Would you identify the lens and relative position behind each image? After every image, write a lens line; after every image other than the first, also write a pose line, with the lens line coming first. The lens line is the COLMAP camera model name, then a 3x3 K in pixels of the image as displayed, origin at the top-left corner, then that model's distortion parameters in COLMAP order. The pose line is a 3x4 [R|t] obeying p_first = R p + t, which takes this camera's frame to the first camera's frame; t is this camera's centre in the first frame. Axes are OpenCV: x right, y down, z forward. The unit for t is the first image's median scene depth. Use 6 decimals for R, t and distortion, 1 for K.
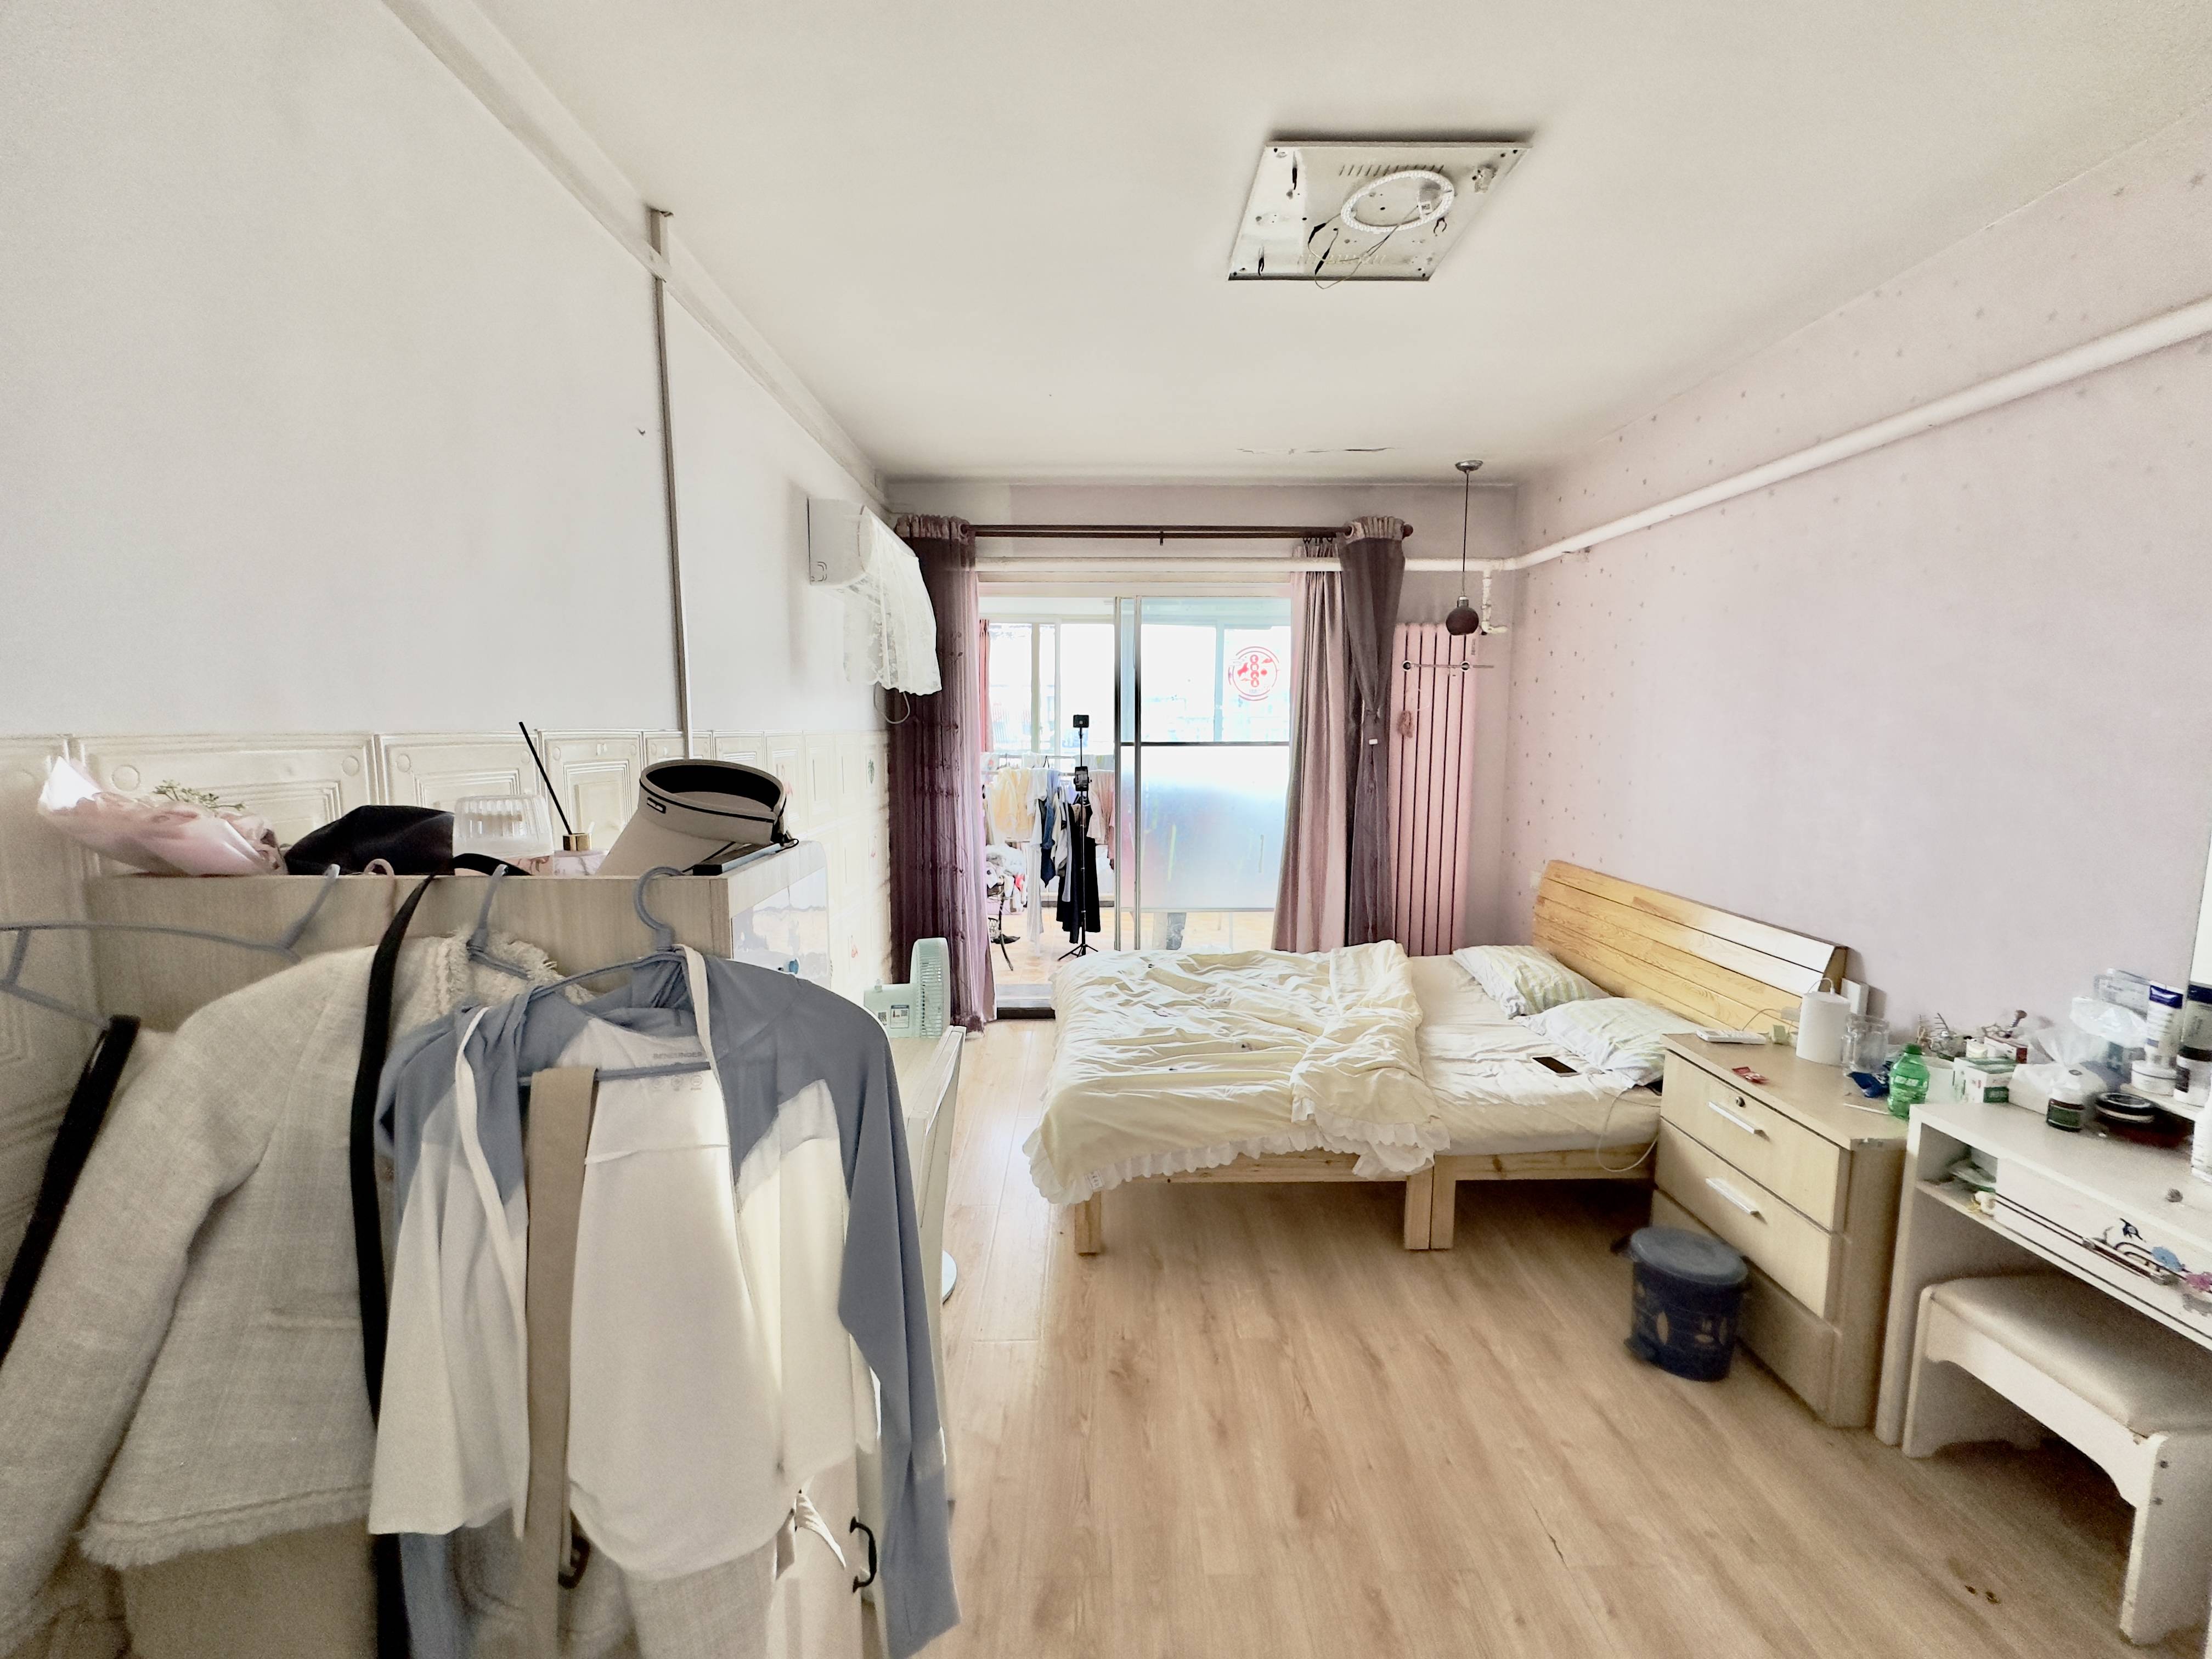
lens RADIAL K [[883.4, 0, 1104.5], [0, 883.4, 823.5], [0, 0, 1]] dist [0.000544, 0.000078]
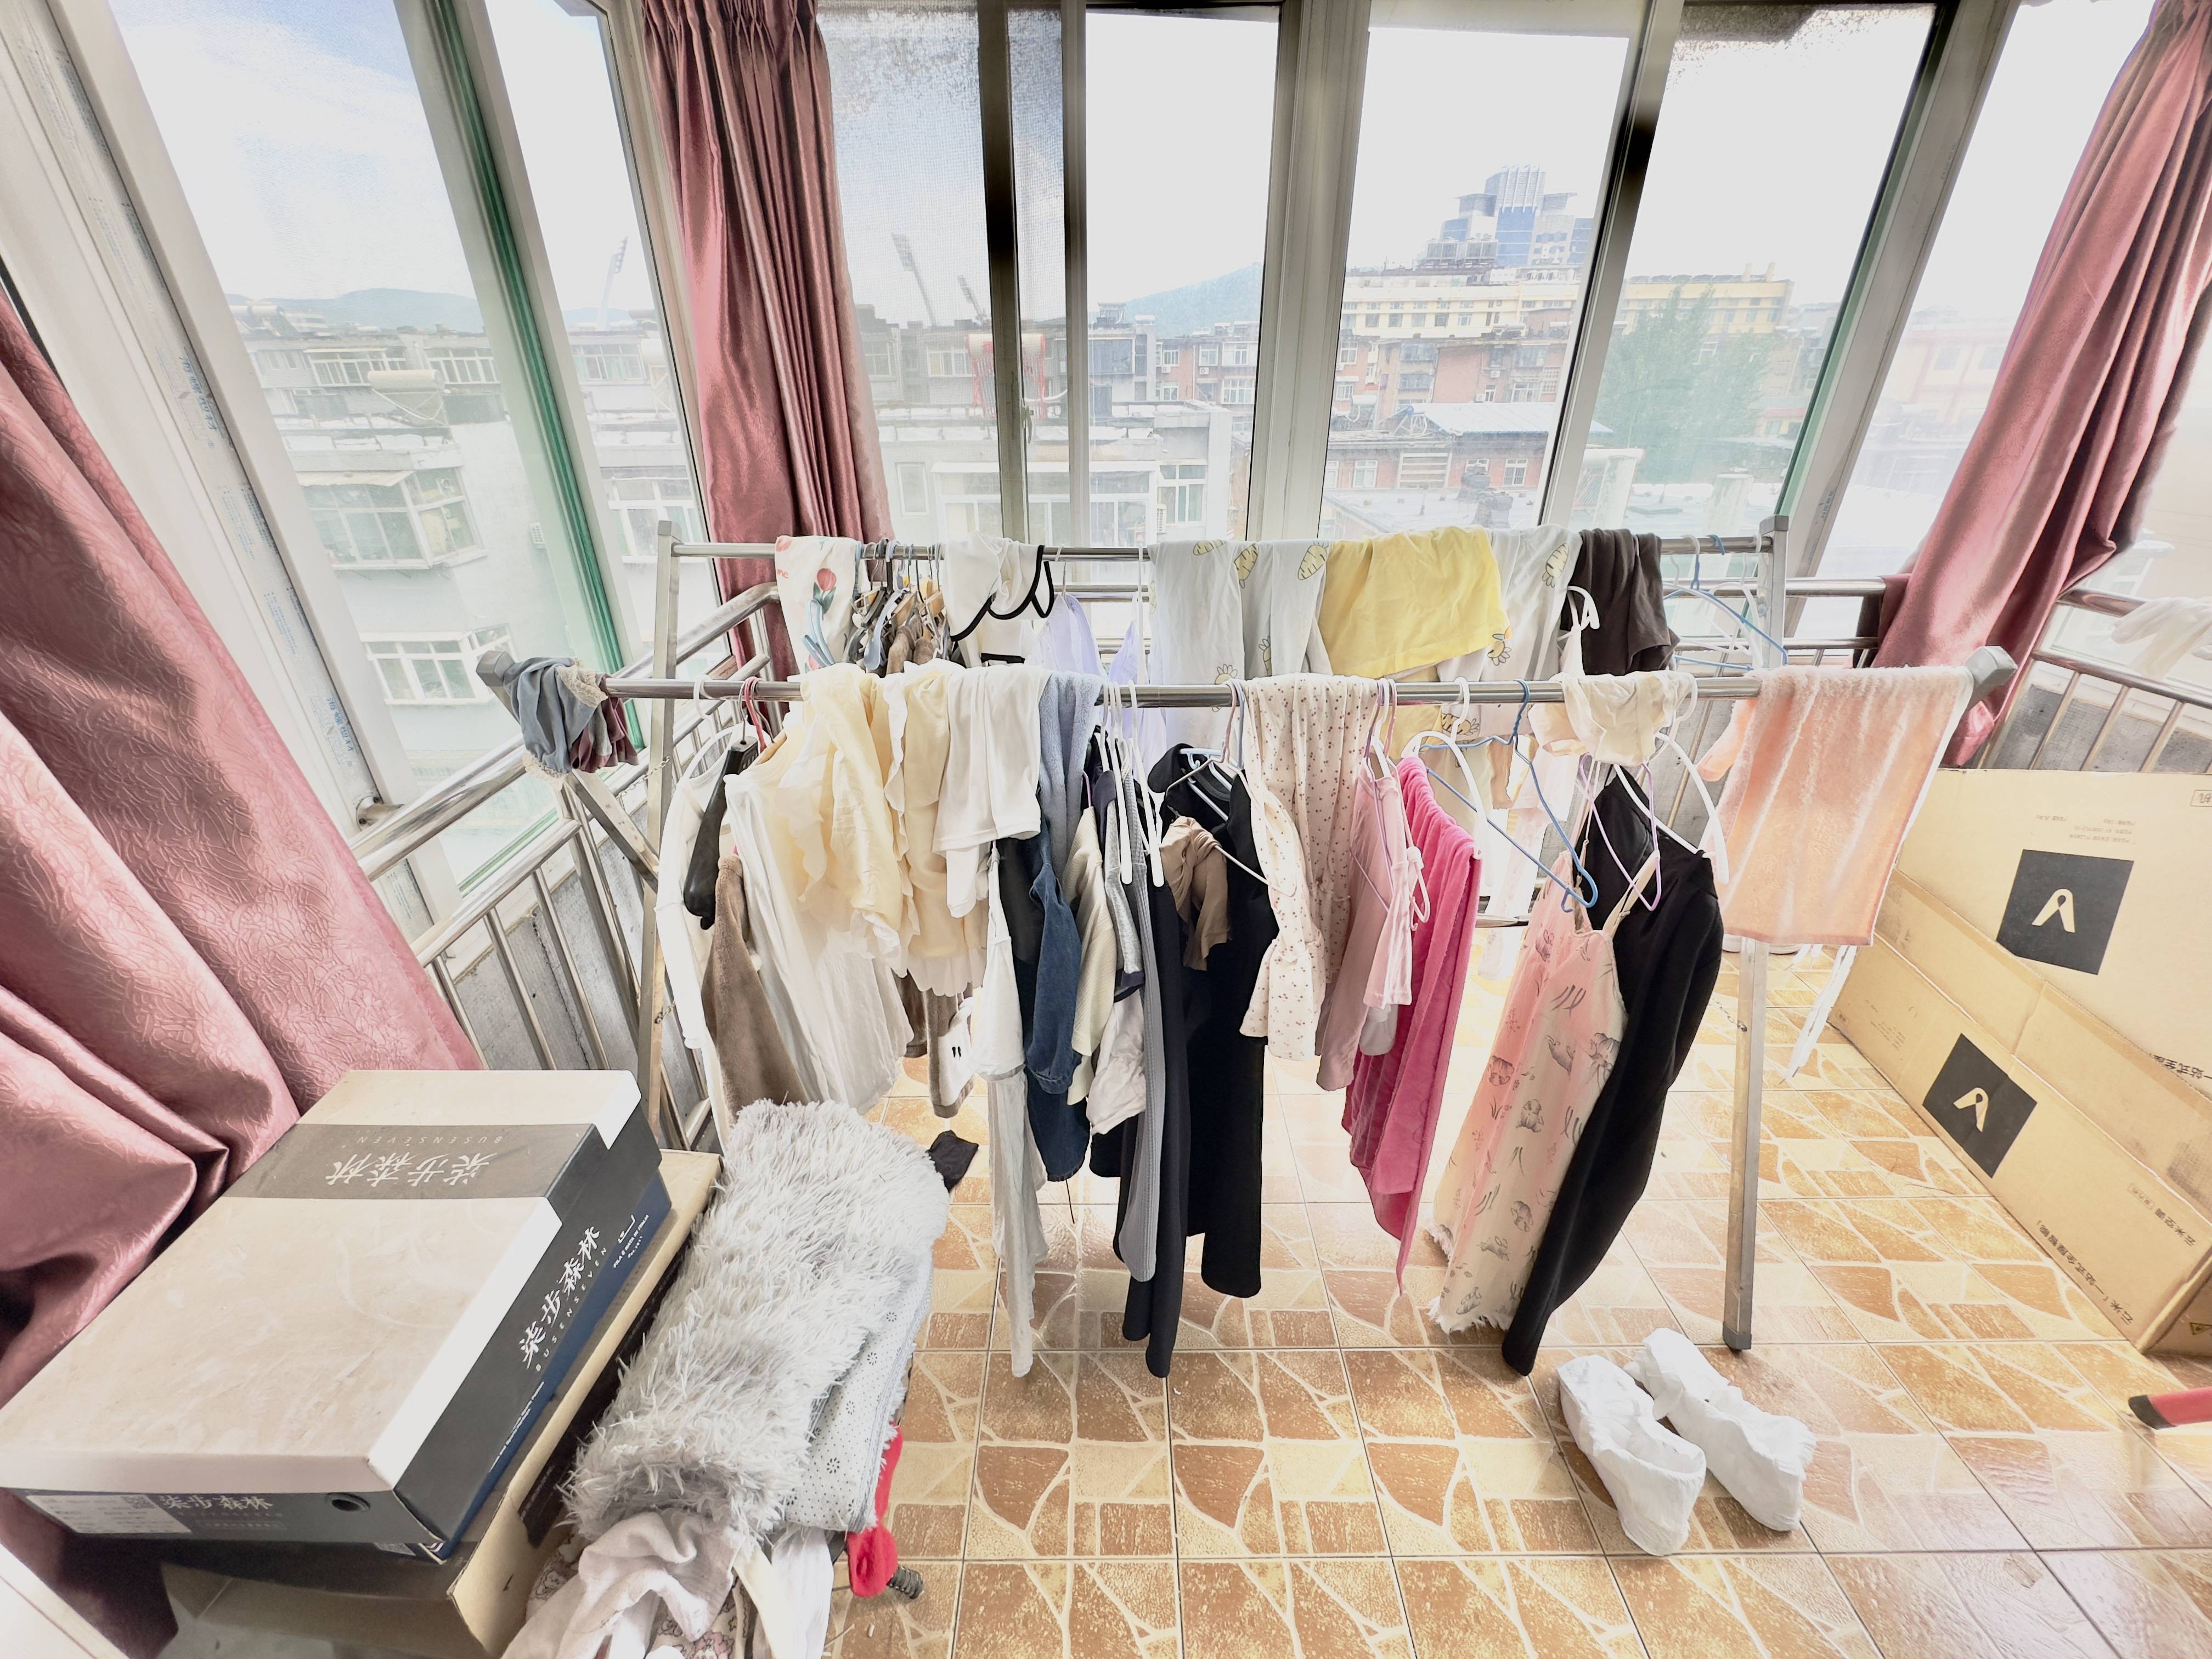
lens RADIAL K [[883.4, 0, 1104.3], [0, 883.4, 830.0], [0, 0, 1]] dist [0.000544, 0.000078]
pose [[0.999767, -0.009086, -0.019580, -0.046860], [0.015534, 0.932666, 0.360407, -0.103540], [0.014987, -0.360627, 0.932590, 0.817083]]
